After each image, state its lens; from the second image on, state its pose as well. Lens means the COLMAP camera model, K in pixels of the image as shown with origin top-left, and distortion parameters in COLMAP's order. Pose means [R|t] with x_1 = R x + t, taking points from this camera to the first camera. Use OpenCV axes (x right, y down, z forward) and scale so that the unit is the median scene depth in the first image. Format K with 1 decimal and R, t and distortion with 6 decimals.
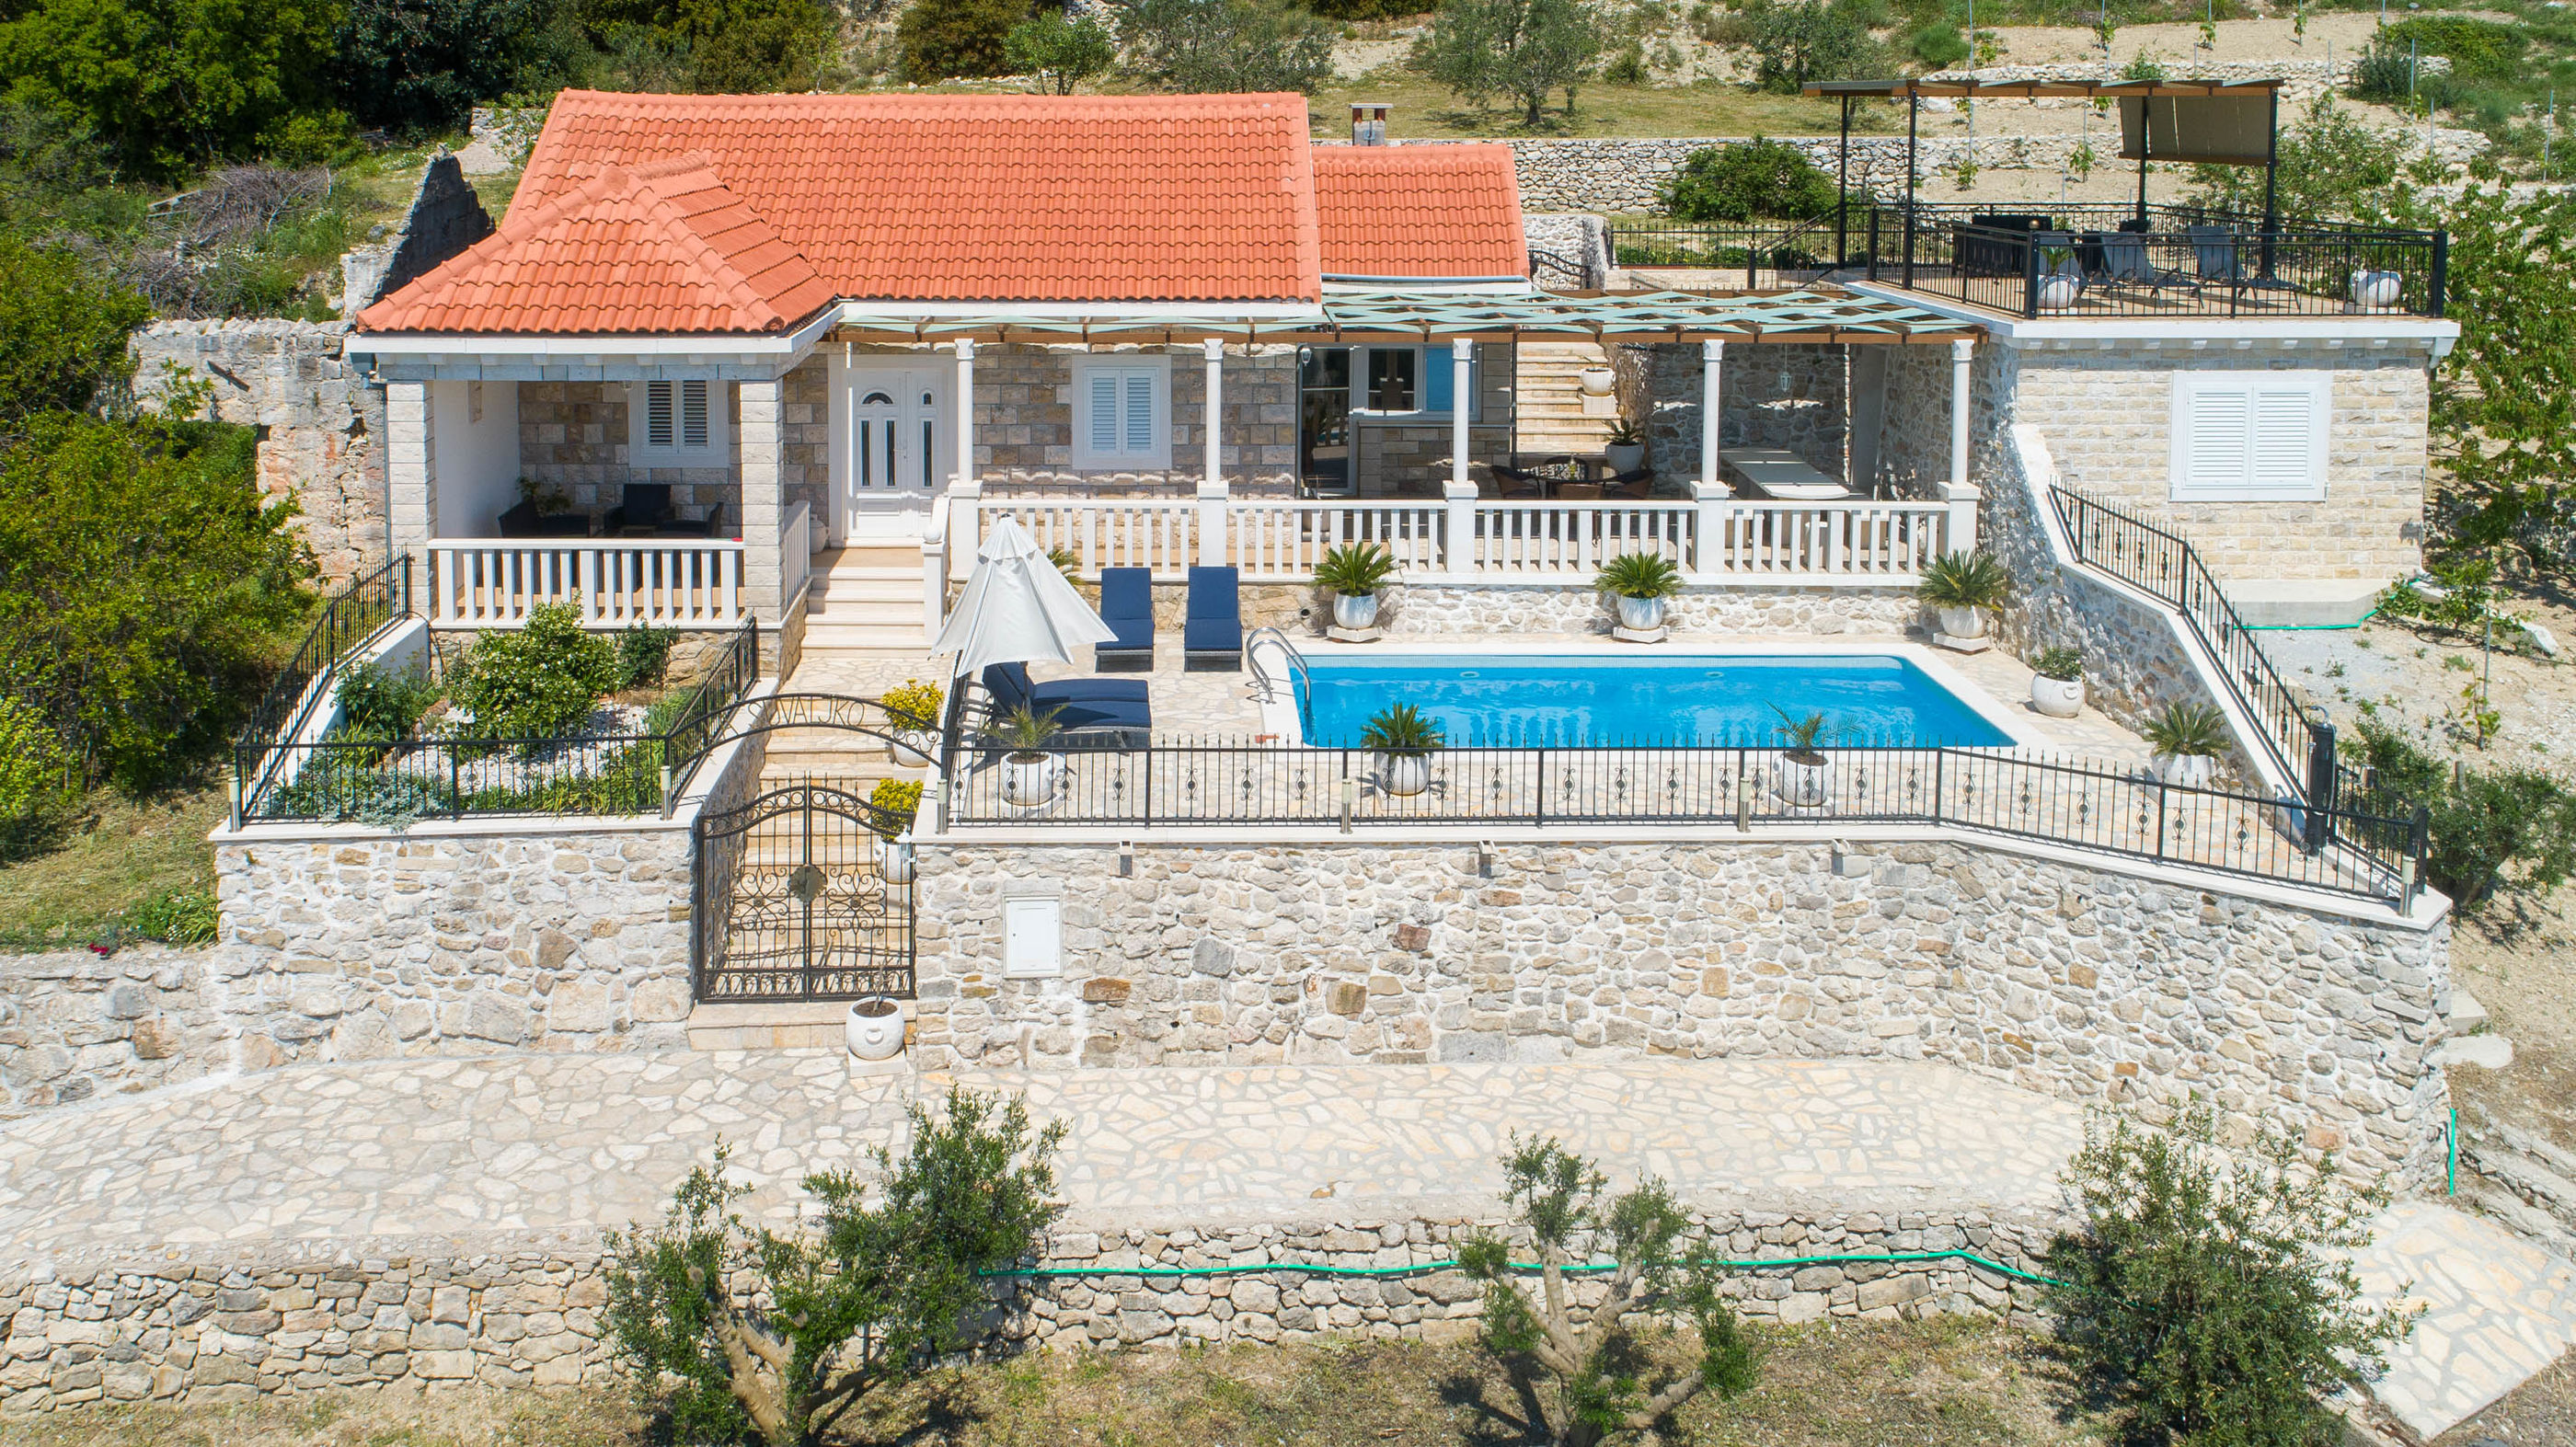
lens RADIAL K [[1973.8, 0, 1206.4], [0, 1973.8, 355.5], [0, 0, 1]] dist [0.012989, 0.003568]
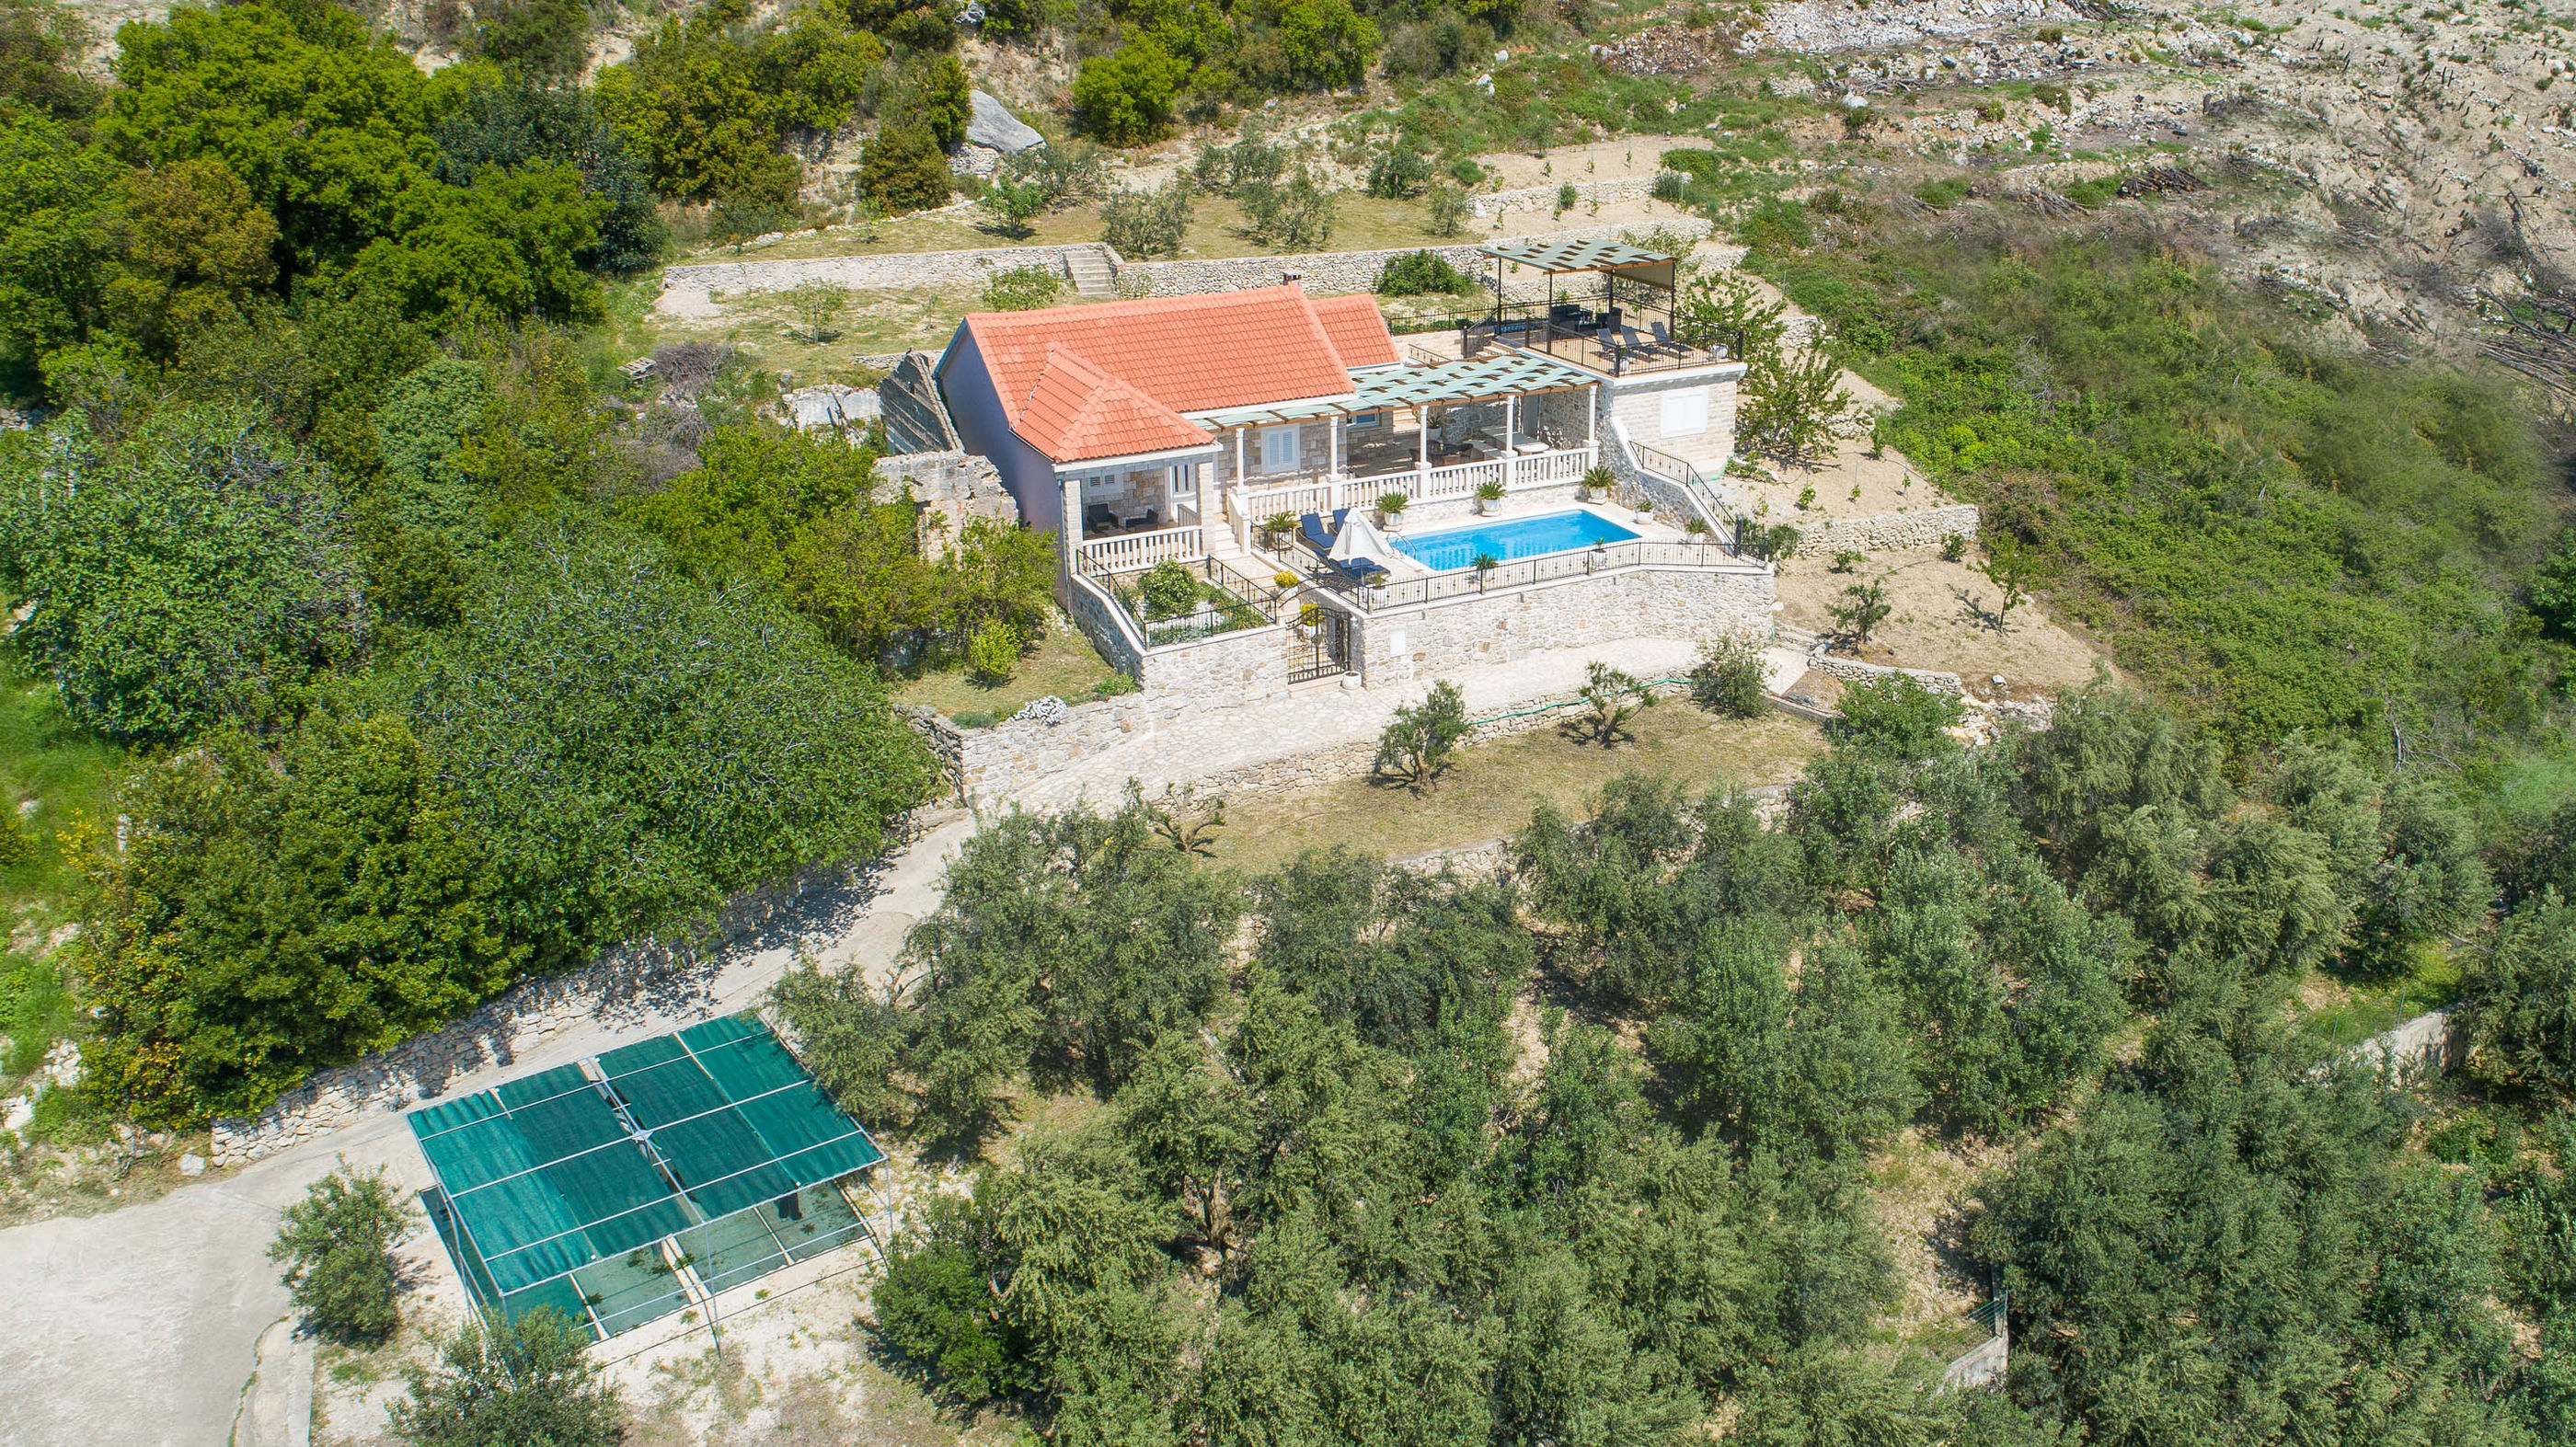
lens RADIAL K [[1836.5, 0, 1285.5], [0, 1836.5, 656.2], [0, 0, 1]] dist [0.006893, 0.002478]
pose [[0.908757, -0.162183, 0.384524, -1.062934], [0.062729, 0.964013, 0.258349, -0.343584], [-0.412585, -0.210655, 0.886227, -1.154841]]
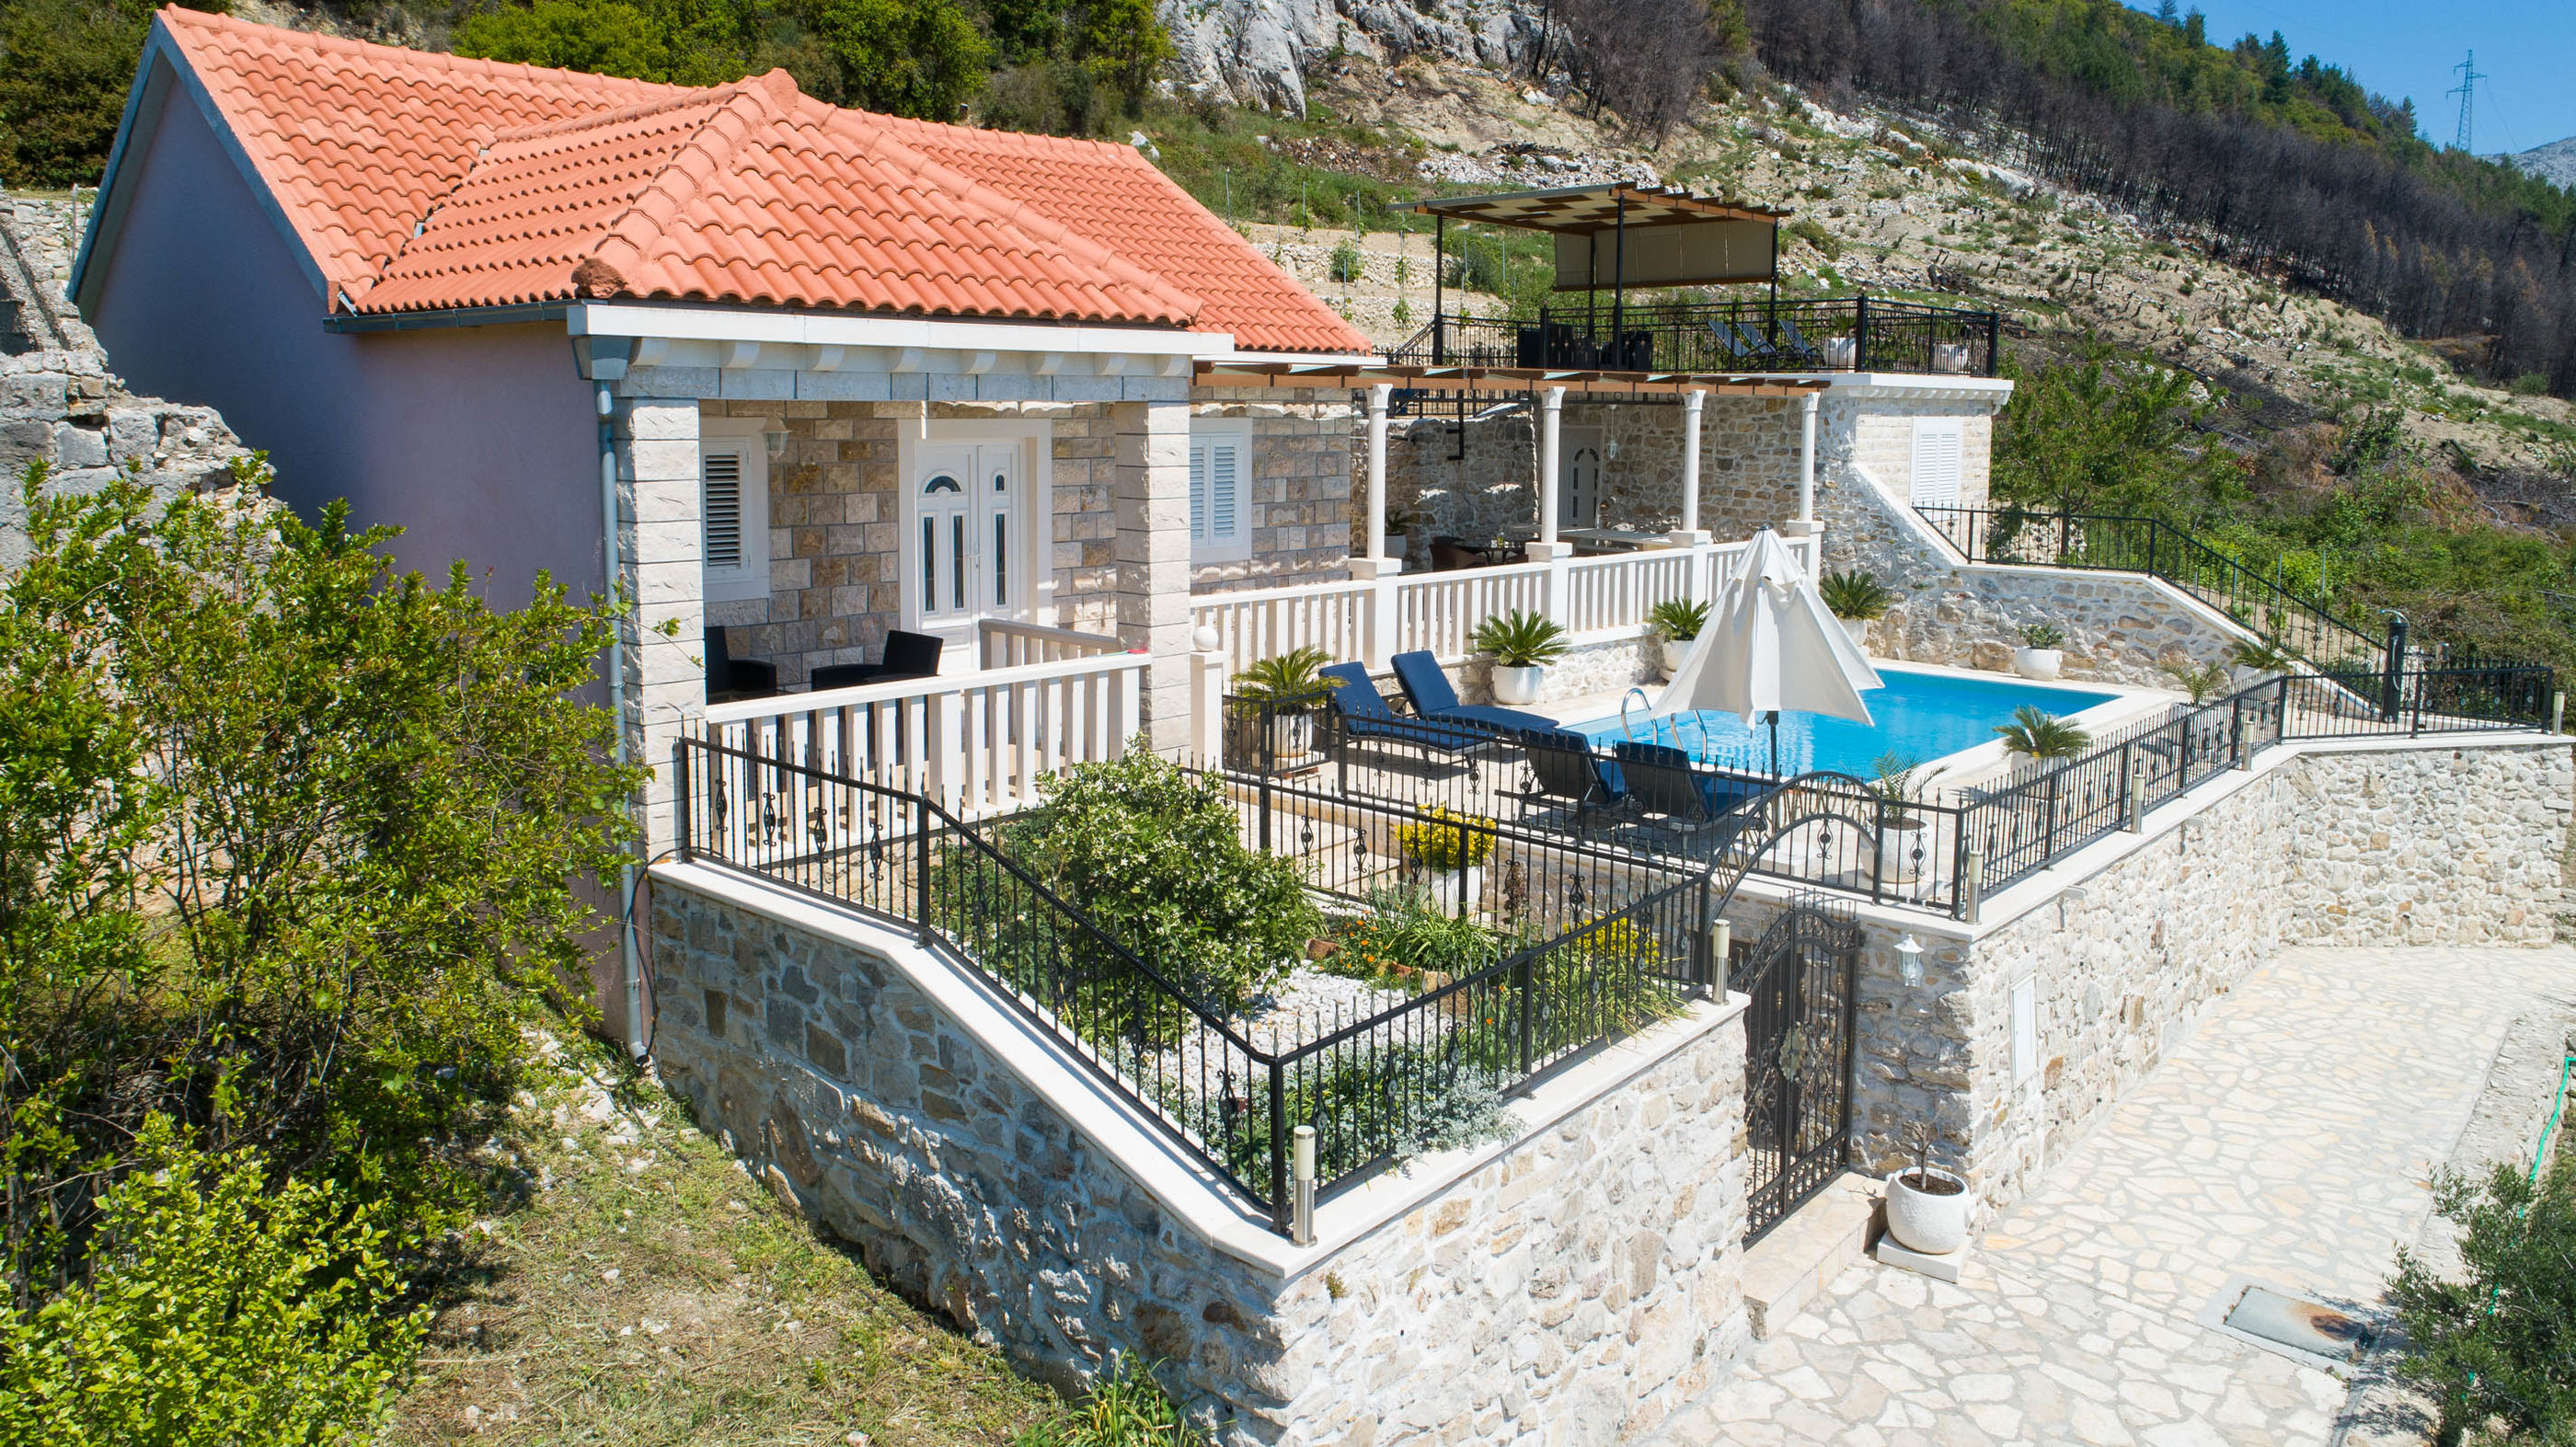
lens RADIAL K [[1690.5, 0, 1196.6], [0, 1690.5, 645.6], [0, 0, 1]] dist [-0.003513, 0.001176]
pose [[0.718771, -0.092941, 0.689007, -0.607532], [0.079012, 0.995524, 0.051862, 0.063843], [-0.690743, 0.017163, 0.722897, 0.581469]]
